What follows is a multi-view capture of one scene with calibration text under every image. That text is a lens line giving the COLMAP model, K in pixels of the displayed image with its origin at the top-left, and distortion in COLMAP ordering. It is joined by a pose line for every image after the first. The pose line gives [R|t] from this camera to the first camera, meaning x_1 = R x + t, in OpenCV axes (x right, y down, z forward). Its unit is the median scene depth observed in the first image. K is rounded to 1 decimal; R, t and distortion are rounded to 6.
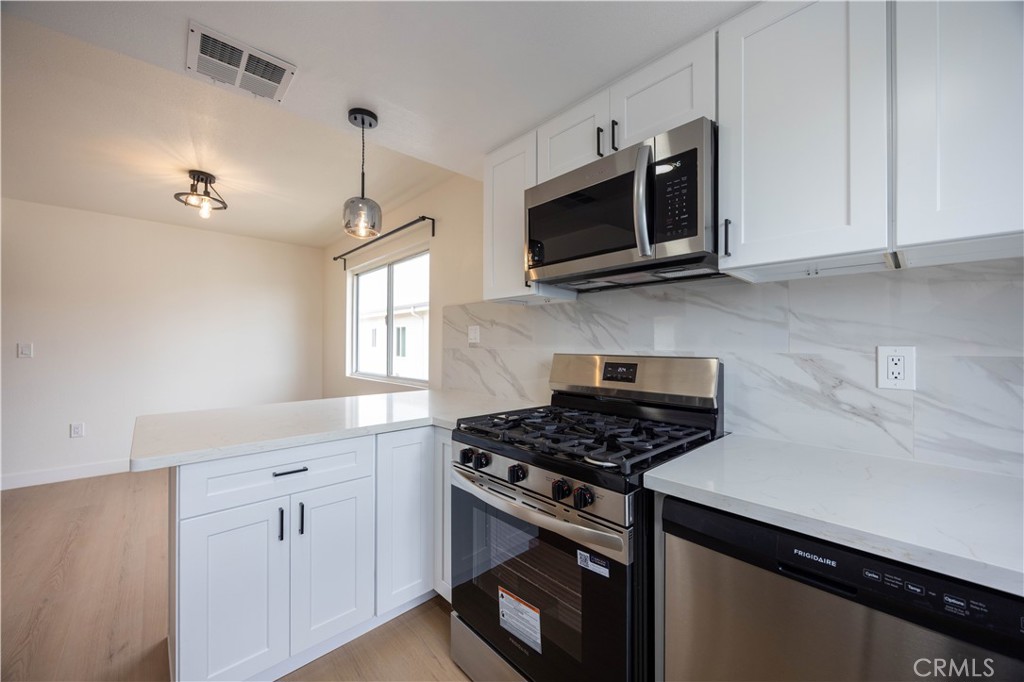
lens RADIAL K [[389.8, 0, 510.5], [0, 389.8, 335.0], [0, 0, 1]] dist [0.001310, -0.000421]
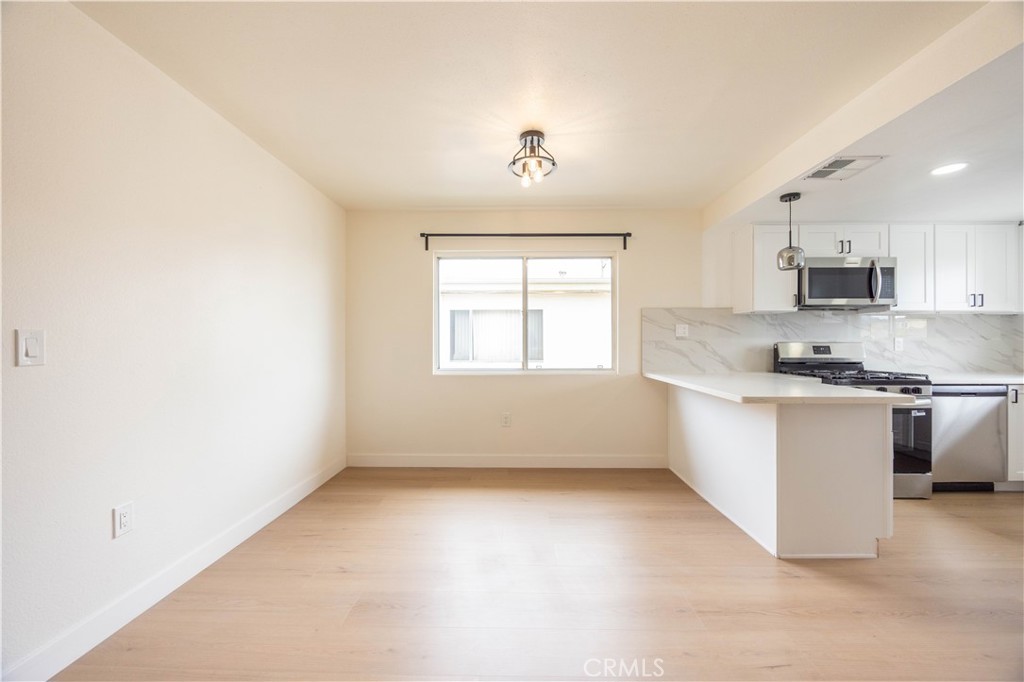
lens RADIAL K [[389.8, 0, 509.3], [0, 389.8, 342.1], [0, 0, 1]] dist [0.001310, -0.000421]
pose [[0.690495, -0.002885, 0.723331, -1.715687], [-0.016652, 0.999664, 0.019883, 0.025829], [-0.723145, -0.025774, 0.690215, 0.527739]]
